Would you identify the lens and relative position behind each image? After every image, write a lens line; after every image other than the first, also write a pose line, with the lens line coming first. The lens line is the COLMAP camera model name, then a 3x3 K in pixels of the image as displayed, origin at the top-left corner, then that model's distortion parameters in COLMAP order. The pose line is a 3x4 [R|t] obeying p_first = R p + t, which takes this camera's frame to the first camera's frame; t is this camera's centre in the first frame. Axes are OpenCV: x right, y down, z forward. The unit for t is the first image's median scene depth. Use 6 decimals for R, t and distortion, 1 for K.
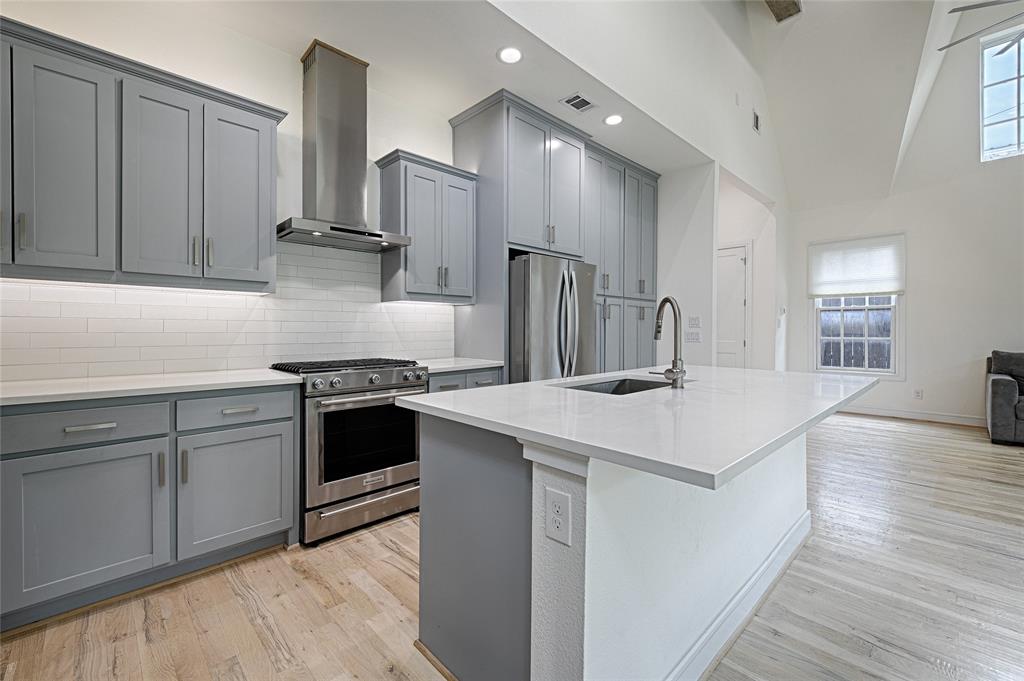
lens RADIAL K [[431.2, 0, 509.6], [0, 431.2, 331.5], [0, 0, 1]] dist [0.016962, -0.000158]
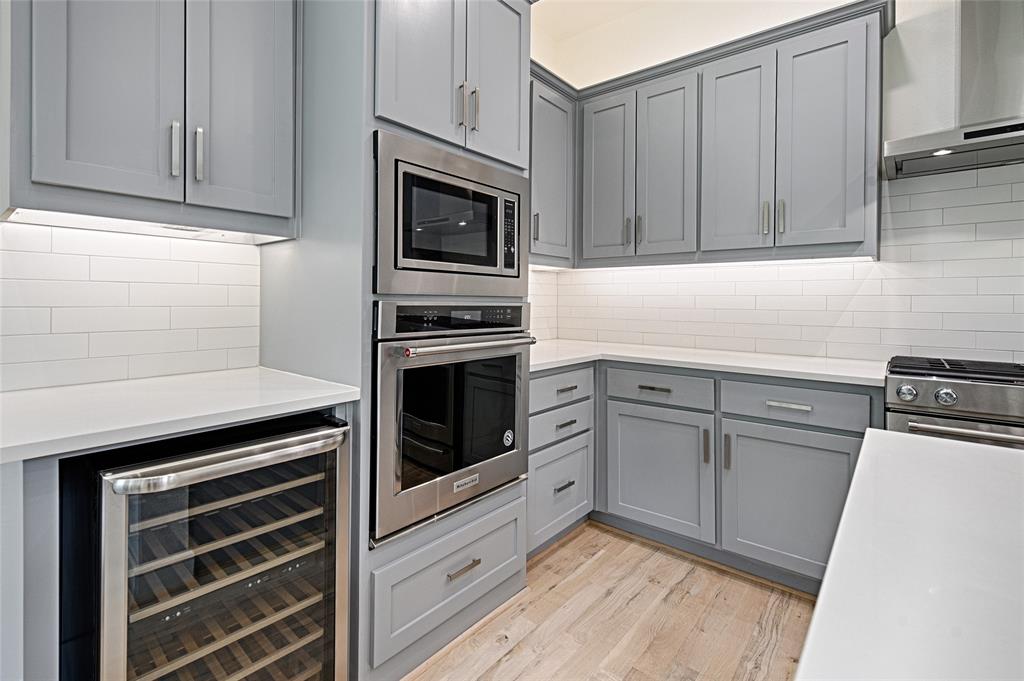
lens RADIAL K [[482.0, 0, 462.3], [0, 482.0, 301.3], [0, 0, 1]] dist [0.002884, 0.000295]
pose [[0.071650, -0.006915, -0.997406, 0.195246], [-0.013628, 0.999876, -0.007911, 0.001848], [0.997337, 0.014159, 0.071547, 0.270217]]
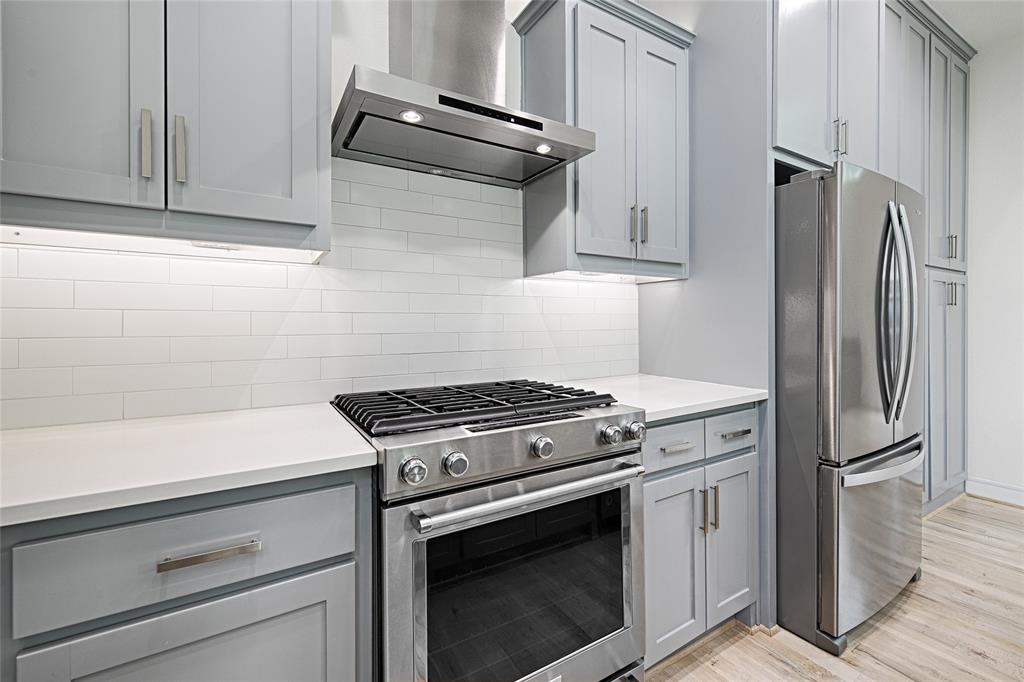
lens RADIAL K [[436.2, 0, 508.4], [0, 436.2, 328.0], [0, 0, 1]] dist [0.002268, 0.000024]
pose [[0.974425, -0.005559, -0.224645, -0.246200], [0.006039, 0.999981, 0.001452, -0.004624], [0.224632, -0.002772, 0.974440, 0.580505]]
